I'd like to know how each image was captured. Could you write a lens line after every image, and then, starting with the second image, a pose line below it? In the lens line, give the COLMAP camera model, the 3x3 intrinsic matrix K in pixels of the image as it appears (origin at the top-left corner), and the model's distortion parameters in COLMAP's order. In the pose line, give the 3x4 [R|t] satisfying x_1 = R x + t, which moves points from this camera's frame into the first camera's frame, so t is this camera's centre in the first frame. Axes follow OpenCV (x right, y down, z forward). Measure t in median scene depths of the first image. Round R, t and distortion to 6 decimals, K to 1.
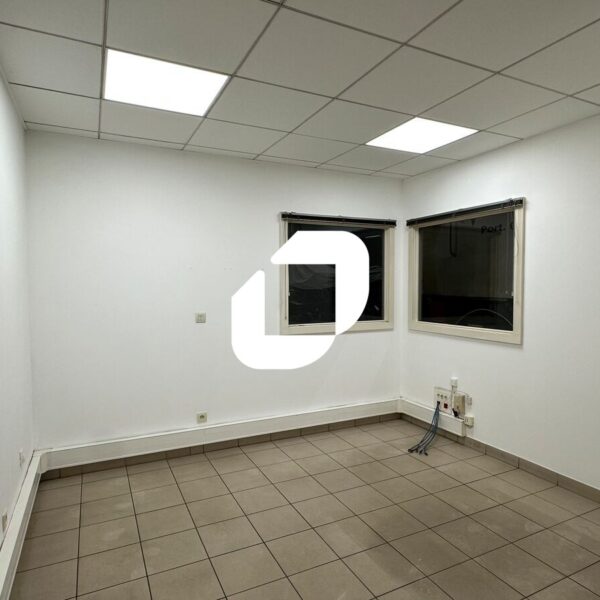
lens RADIAL K [[425.6, 0, 298.9], [0, 425.6, 299.7], [0, 0, 1]] dist [0.000486, 0.005049]
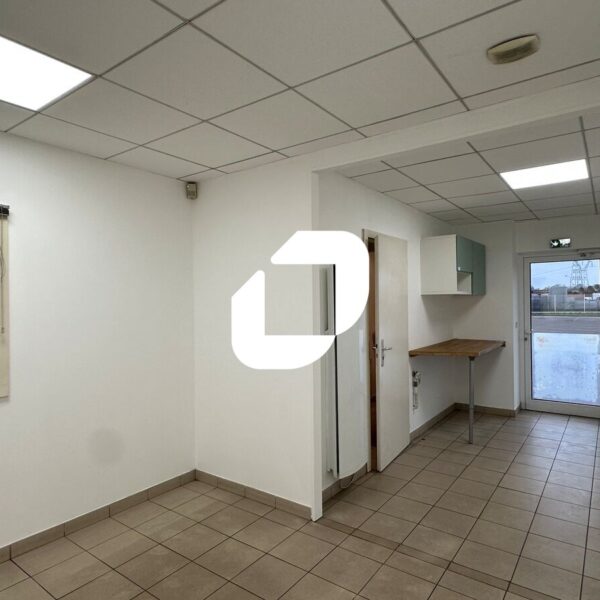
lens RADIAL K [[425.6, 0, 299.4], [0, 425.6, 299.4], [0, 0, 1]] dist [0.000486, 0.005049]
pose [[-0.460709, 0.011938, 0.887471, -0.384216], [0.044950, 0.998940, 0.009897, -0.049652], [-0.886412, 0.044452, -0.460758, 0.832533]]
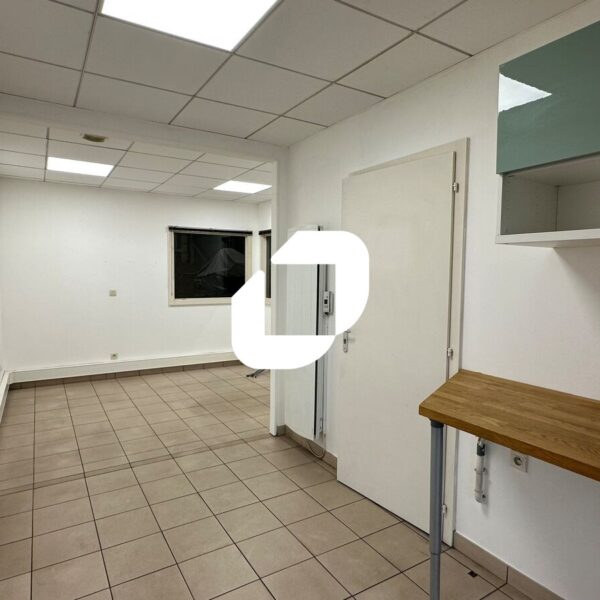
lens RADIAL K [[425.6, 0, 300.7], [0, 425.6, 300.1], [0, 0, 1]] dist [0.000486, 0.005049]
pose [[0.995374, 0.006392, 0.095867, 0.318970], [-0.009219, 0.999535, 0.029078, 0.016556], [-0.095637, -0.029827, 0.994969, -0.657568]]
